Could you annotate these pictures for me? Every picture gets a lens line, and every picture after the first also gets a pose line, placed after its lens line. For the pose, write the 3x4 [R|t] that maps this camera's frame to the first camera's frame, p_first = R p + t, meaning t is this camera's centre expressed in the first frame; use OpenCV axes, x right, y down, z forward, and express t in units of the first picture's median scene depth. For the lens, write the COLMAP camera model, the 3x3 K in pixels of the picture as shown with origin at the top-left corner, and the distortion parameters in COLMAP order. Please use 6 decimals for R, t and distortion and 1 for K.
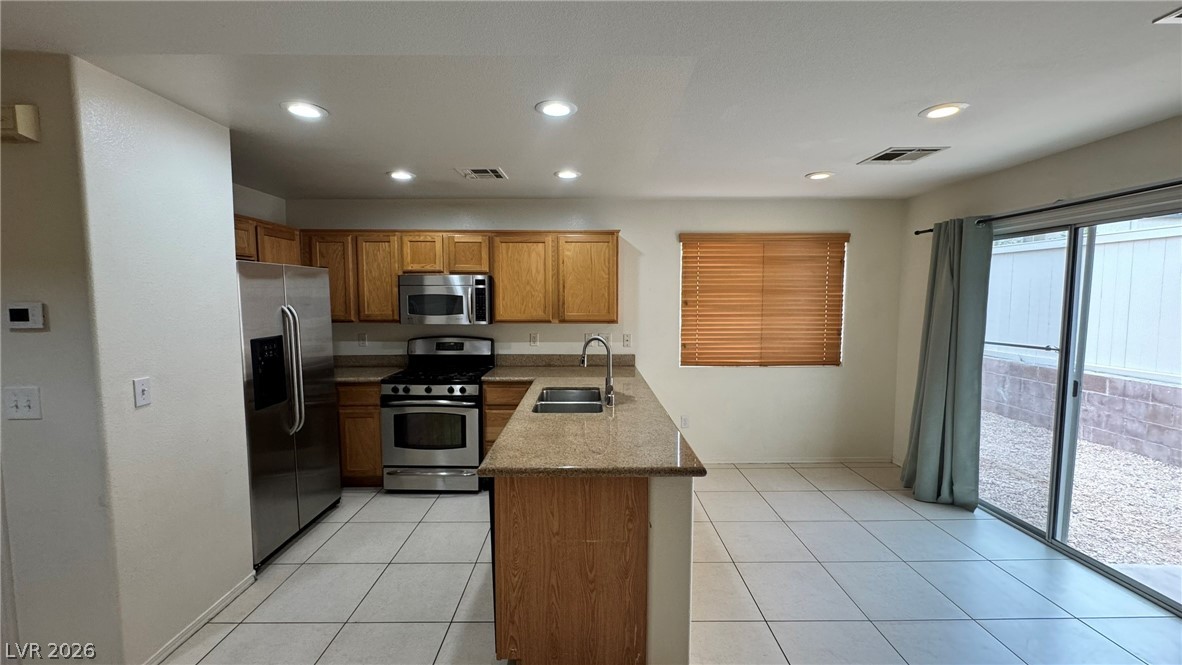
lens RADIAL K [[474.4, 0, 589.9], [0, 474.4, 332.3], [0, 0, 1]] dist [-0.001382, 0.000323]
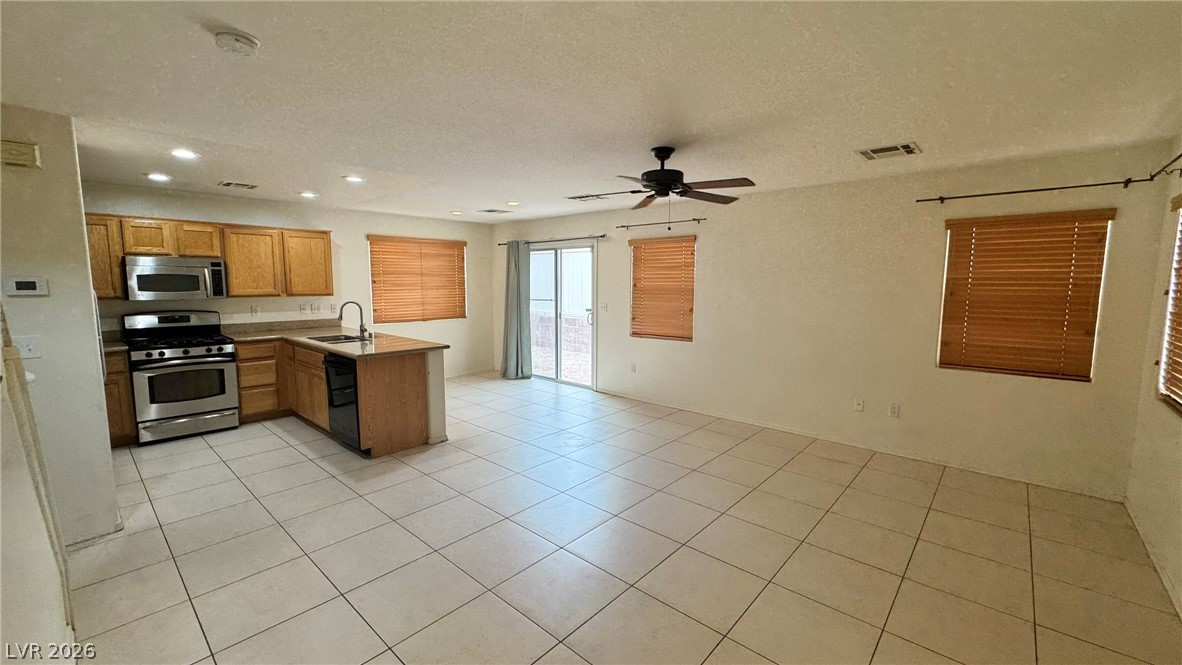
lens RADIAL K [[474.4, 0, 589.9], [0, 474.4, 332.3], [0, 0, 1]] dist [-0.001382, 0.000323]
pose [[0.674375, -0.078768, 0.734176, -0.491470], [0.052541, 0.996892, 0.058693, 0.049403], [-0.736518, -0.001007, 0.676418, -0.559349]]
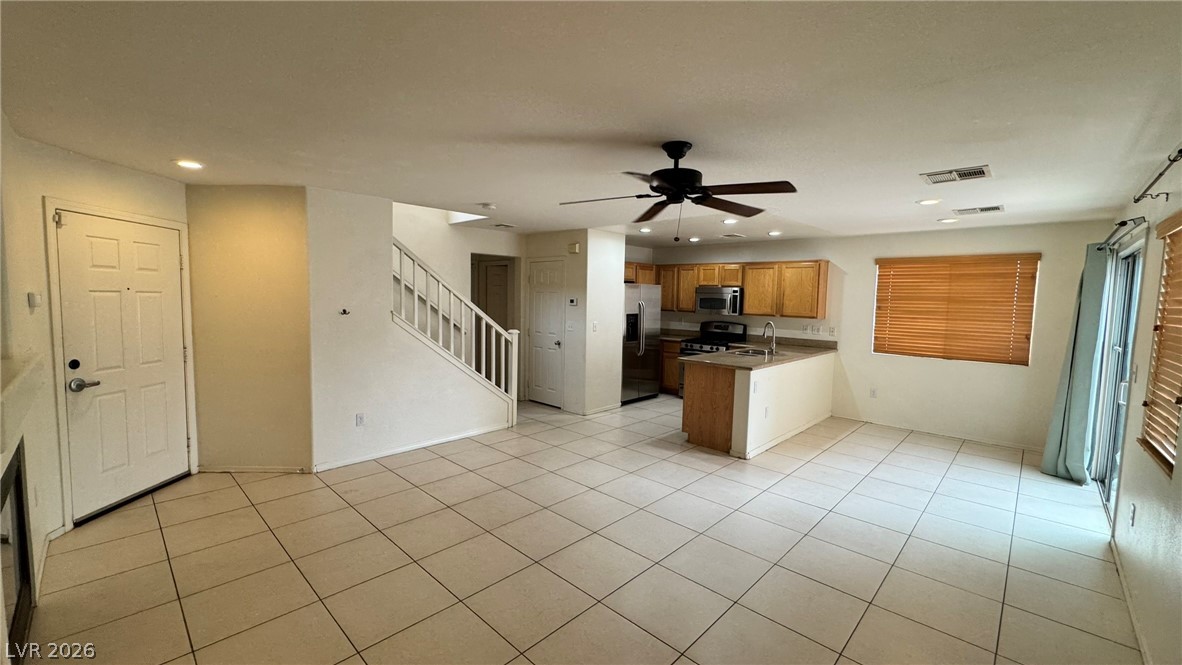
lens RADIAL K [[474.4, 0, 589.9], [0, 474.4, 332.3], [0, 0, 1]] dist [-0.001382, 0.000323]
pose [[0.718945, 0.070021, -0.691531, 0.615123], [-0.074611, 0.996939, 0.023377, 0.045735], [0.691051, 0.034788, 0.721968, -0.657722]]
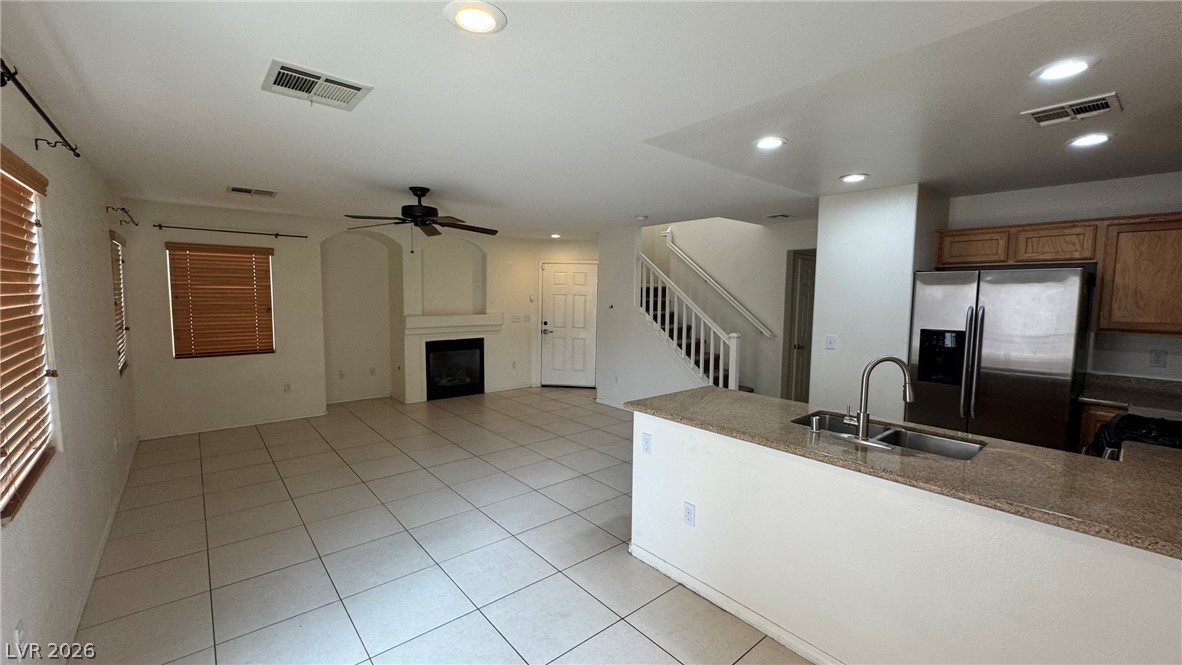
lens RADIAL K [[474.4, 0, 589.9], [0, 474.4, 332.3], [0, 0, 1]] dist [-0.001382, 0.000323]
pose [[-0.765404, 0.046271, -0.641884, 0.606754], [-0.059307, 0.988096, 0.141948, -0.075417], [0.640811, 0.146715, -0.753549, 0.939616]]
